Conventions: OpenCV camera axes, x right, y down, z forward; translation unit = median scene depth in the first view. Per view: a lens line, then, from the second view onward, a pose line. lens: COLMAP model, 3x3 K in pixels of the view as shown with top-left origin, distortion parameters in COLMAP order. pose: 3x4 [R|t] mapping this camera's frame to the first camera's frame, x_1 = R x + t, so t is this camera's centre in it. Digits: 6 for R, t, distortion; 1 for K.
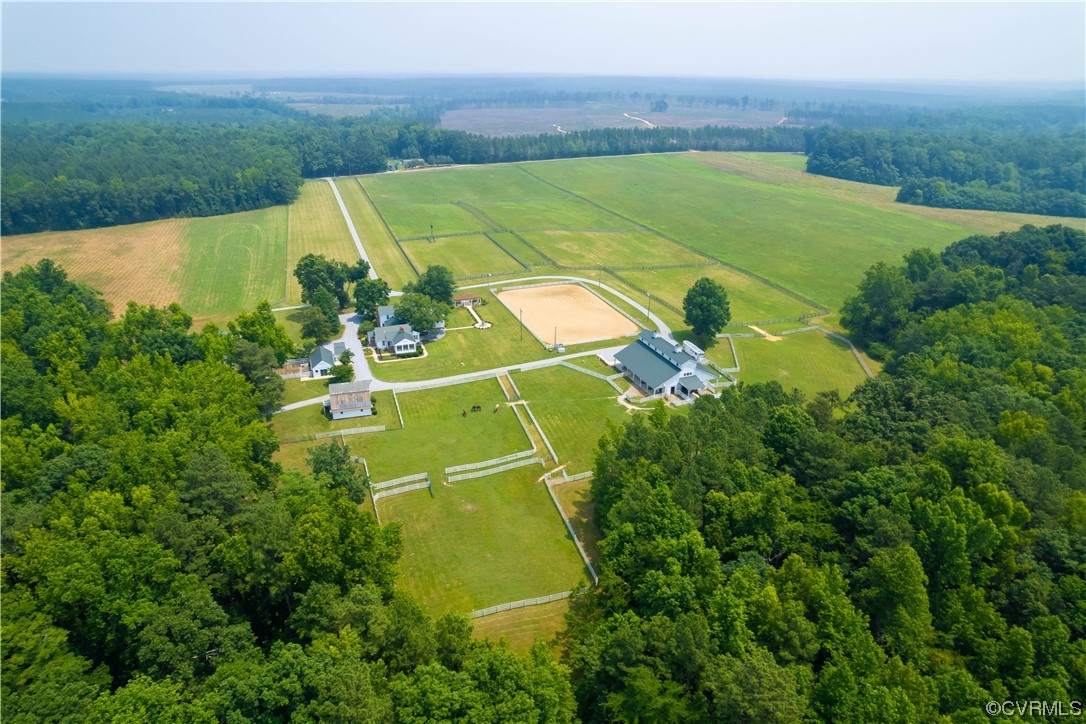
lens RADIAL K [[697.3, 0, 543.0], [0, 697.3, 362.0], [0, 0, 1]] dist [-0.072012, 0.069172]
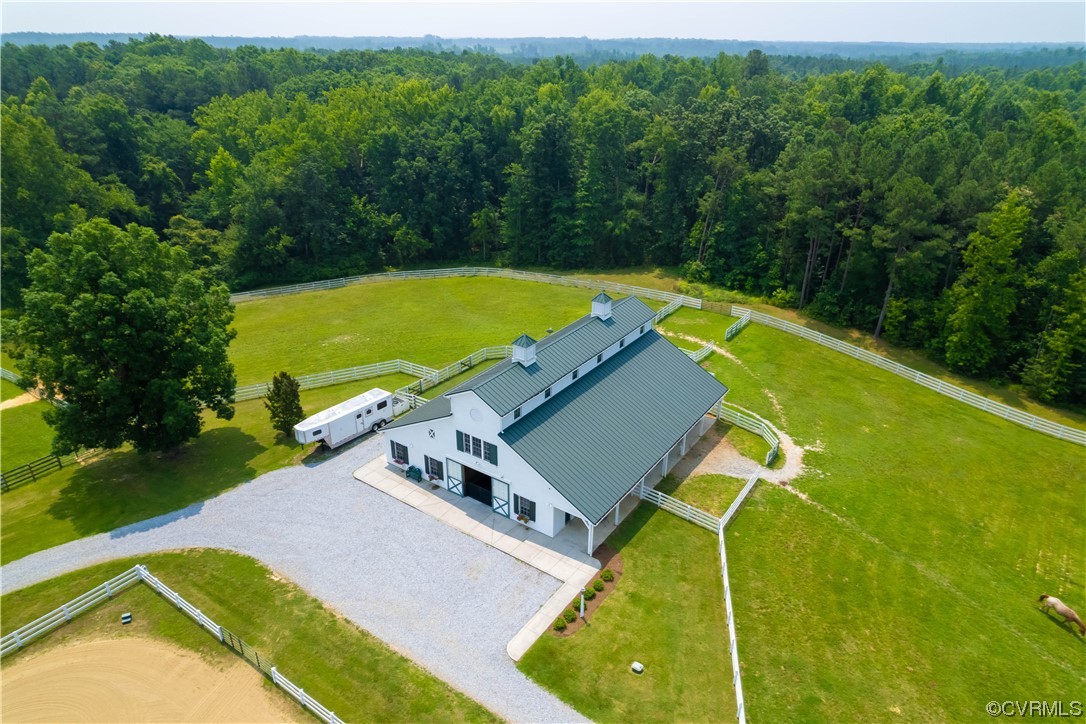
lens RADIAL K [[697.3, 0, 543.0], [0, 697.3, 362.0], [0, 0, 1]] dist [-0.072012, 0.069172]
pose [[-0.554454, -0.368989, 0.745941, -0.037109], [0.321676, 0.731644, 0.601017, -0.179607], [-0.767532, 0.573188, -0.286967, 0.993258]]
